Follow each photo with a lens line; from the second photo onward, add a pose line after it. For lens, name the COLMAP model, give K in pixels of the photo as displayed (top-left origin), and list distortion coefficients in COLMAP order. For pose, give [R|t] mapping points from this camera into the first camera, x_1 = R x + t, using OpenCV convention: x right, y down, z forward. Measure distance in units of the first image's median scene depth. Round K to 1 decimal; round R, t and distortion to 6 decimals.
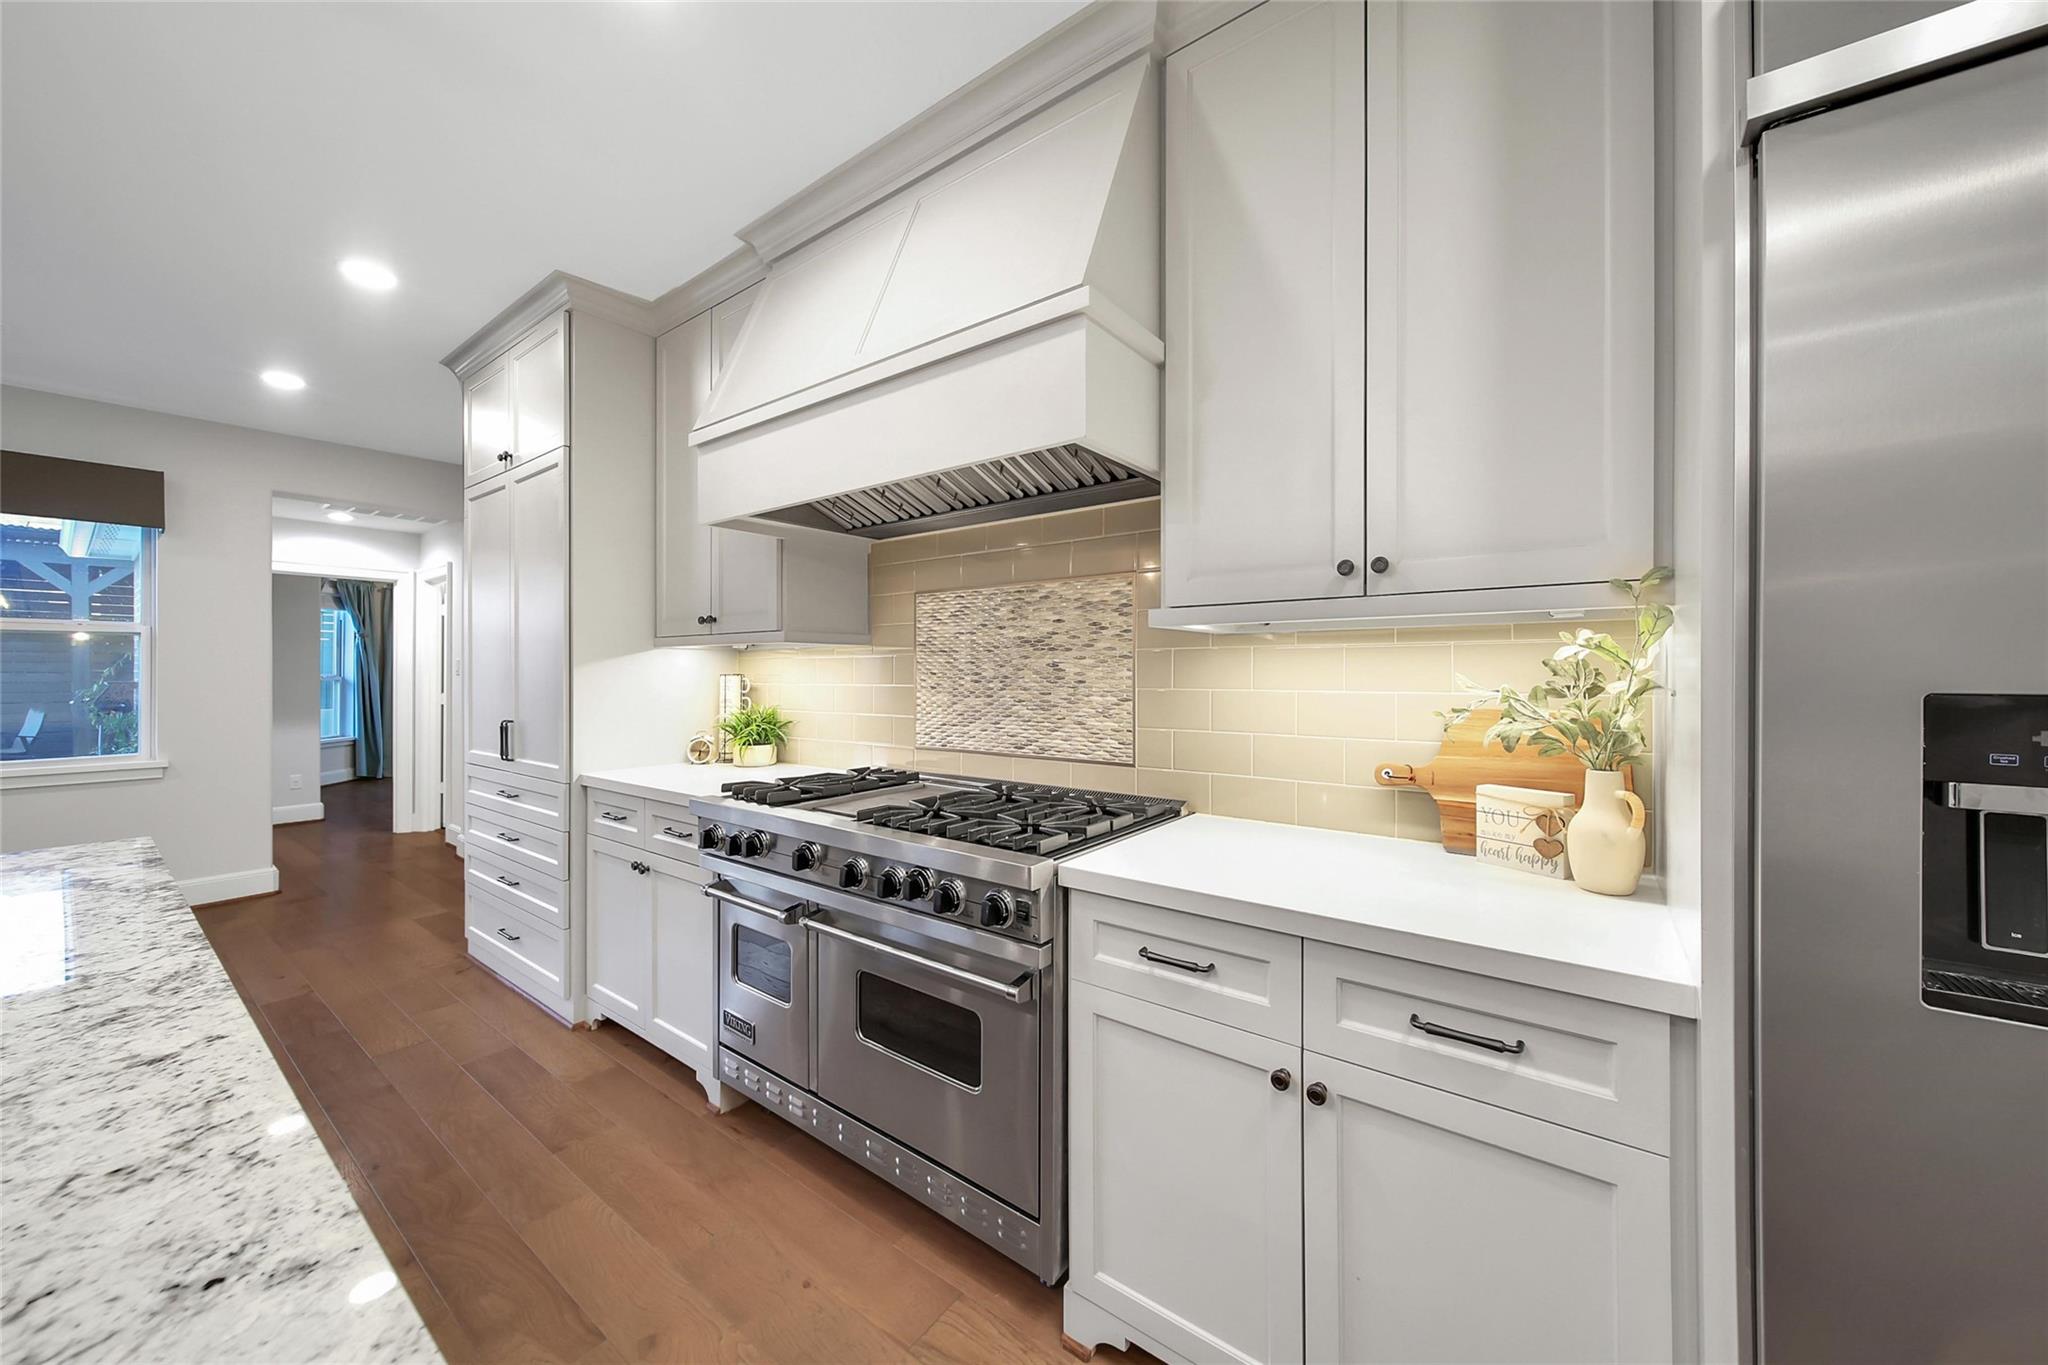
lens RADIAL K [[735.8, 0, 1017.8], [0, 735.8, 673.5], [0, 0, 1]] dist [-0.000749, -0.000107]
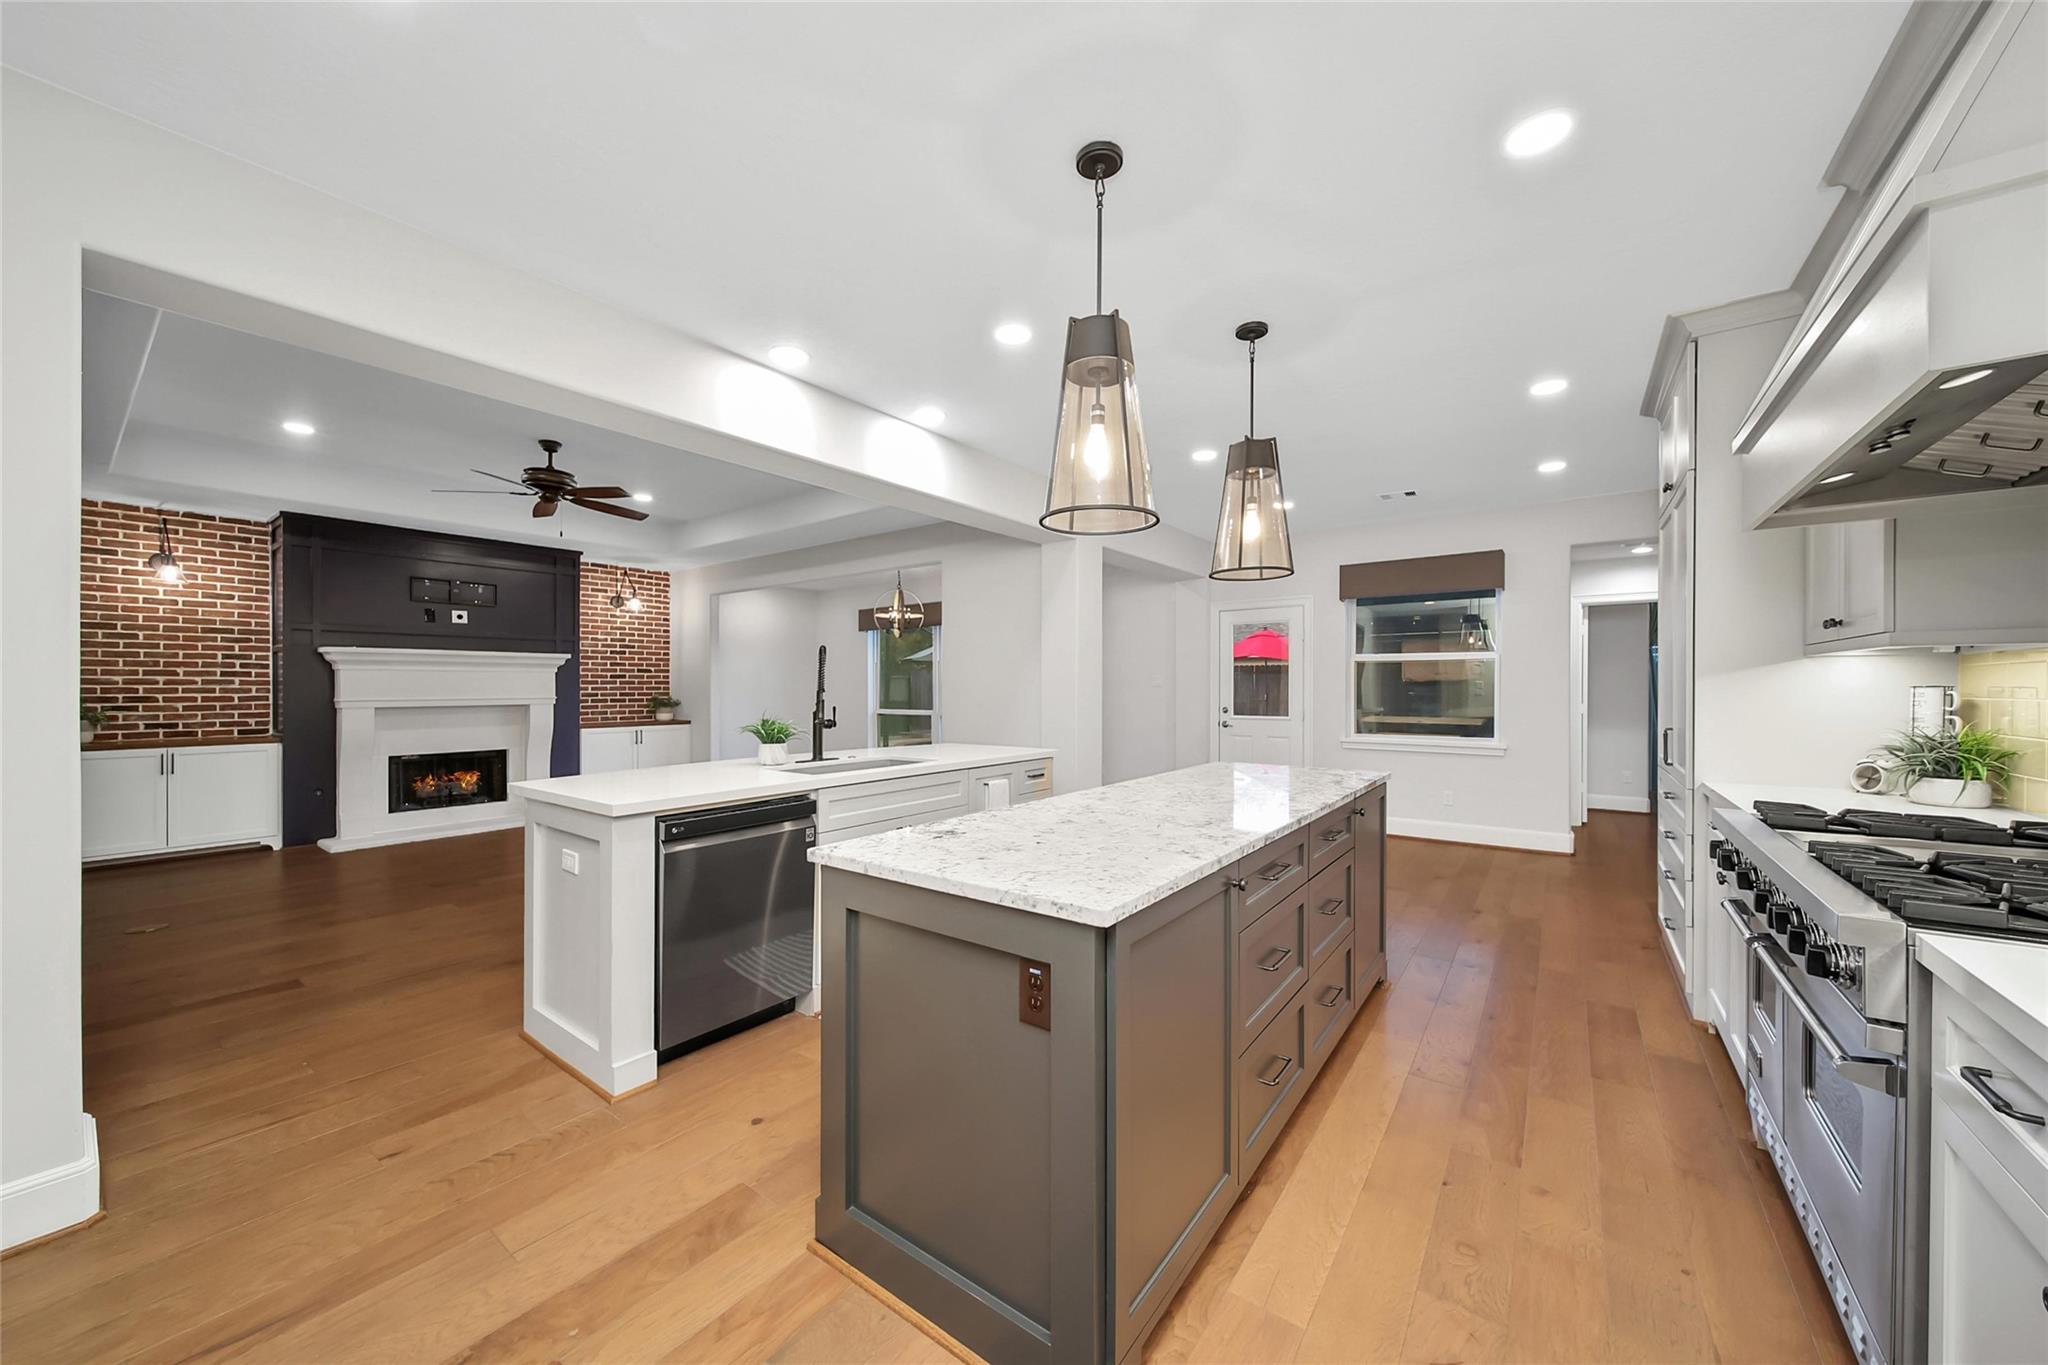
lens RADIAL K [[731.3, 0, 1024.0], [0, 731.3, 682.5], [0, 0, 1]] dist [-0.000544, -0.000321]
pose [[0.011929, -0.004076, -0.999921, 0.549611], [0.000720, 0.999991, -0.004068, -0.000632], [0.999929, -0.000672, 0.011932, 0.037681]]
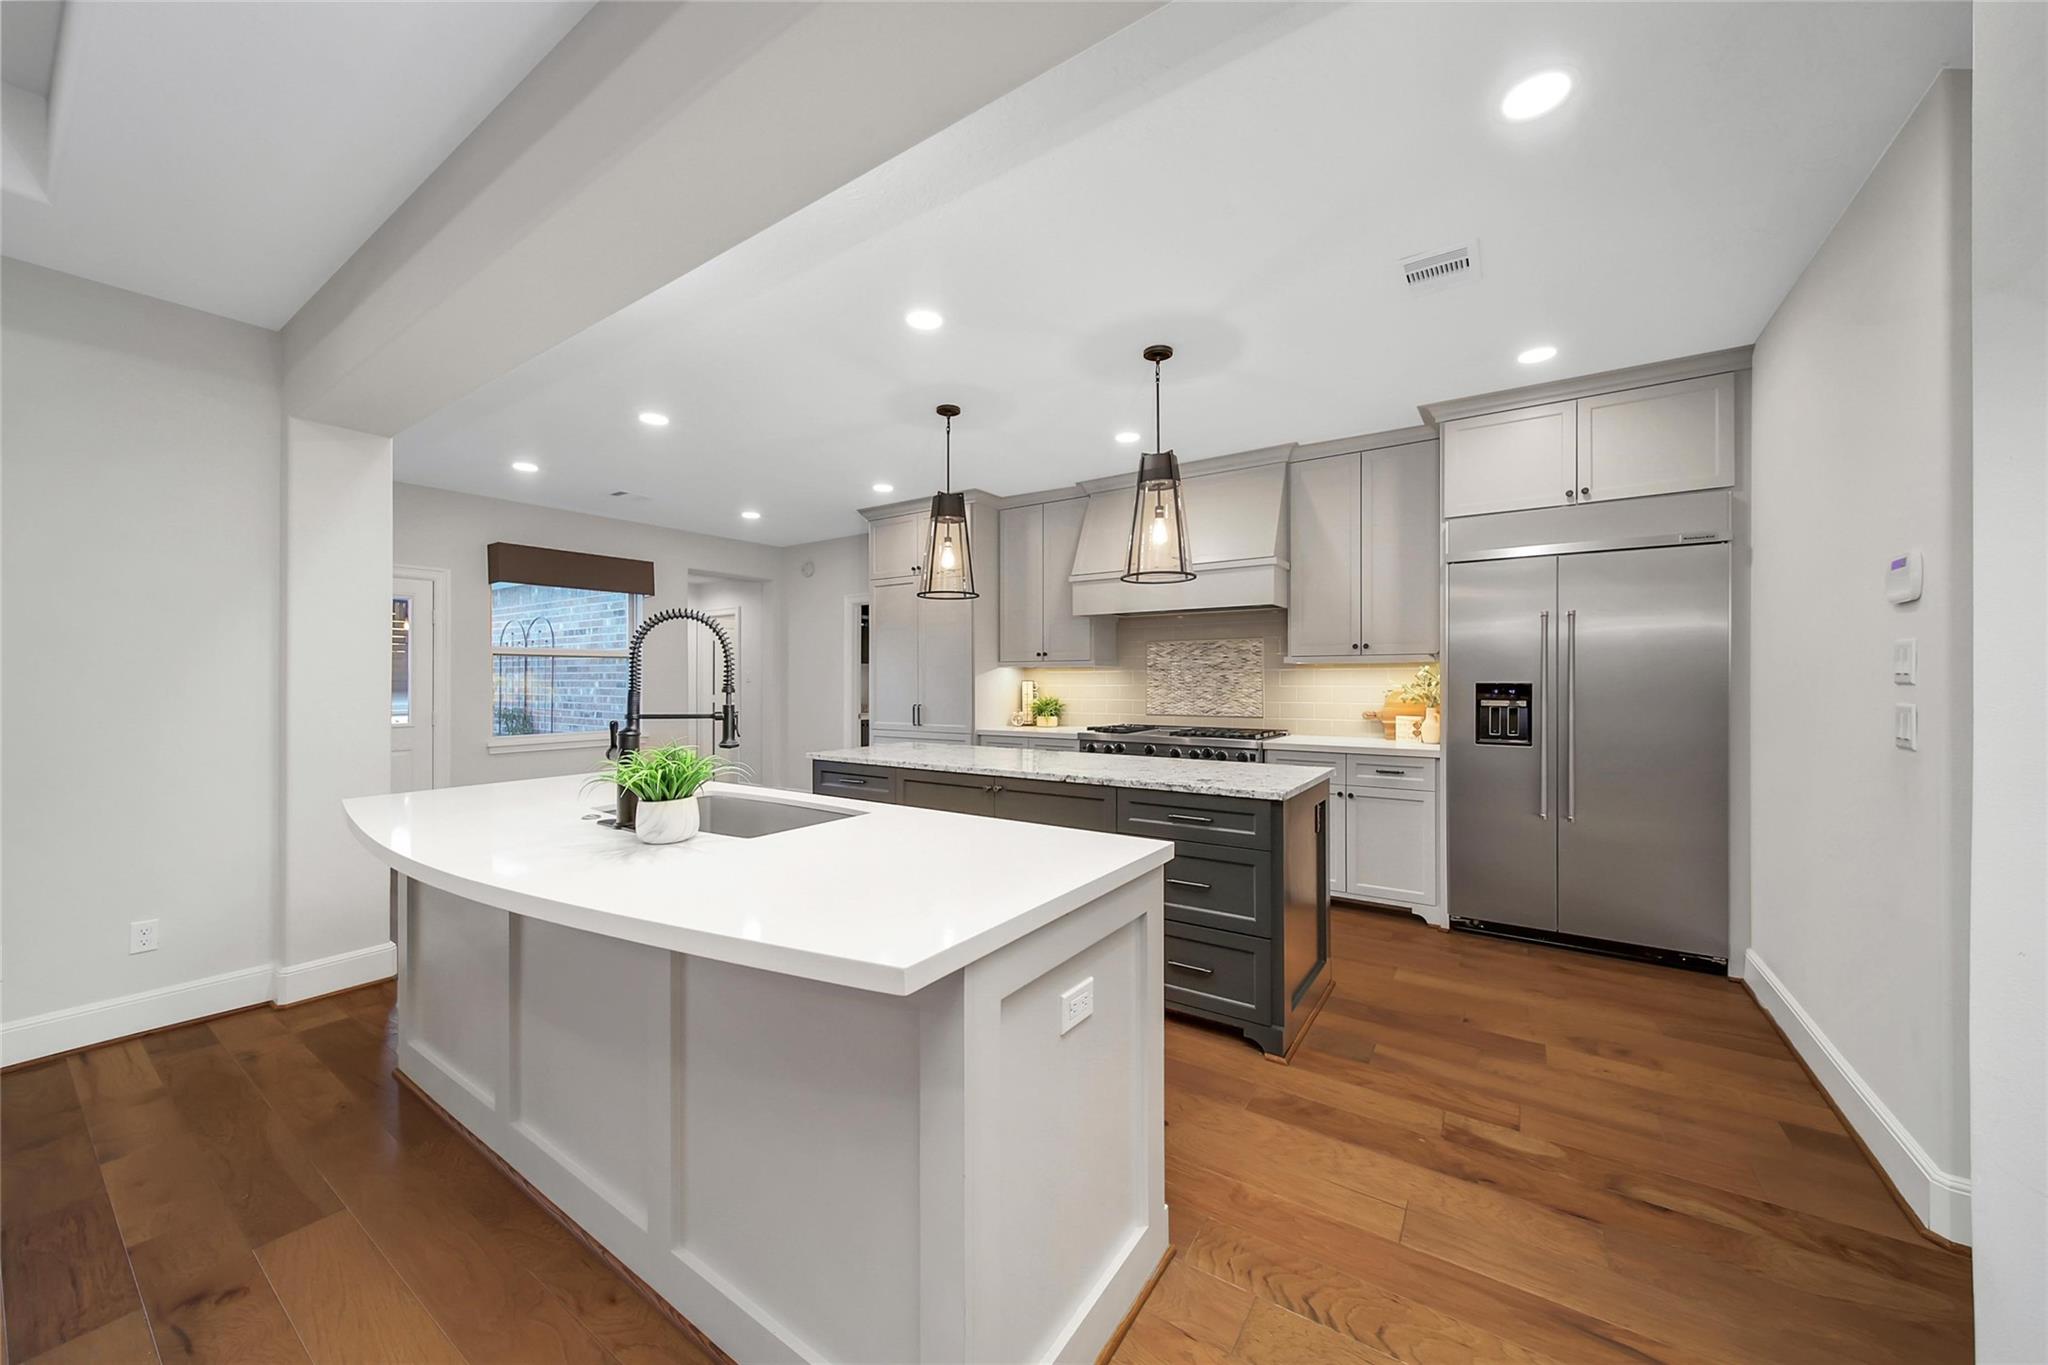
lens RADIAL K [[731.3, 0, 1024.0], [0, 731.3, 682.5], [0, 0, 1]] dist [-0.000544, -0.000321]
pose [[0.998444, -0.002675, 0.055700, -0.746441], [0.002498, 0.999992, 0.003231, -0.000355], [-0.055708, -0.003087, 0.998442, -1.336601]]
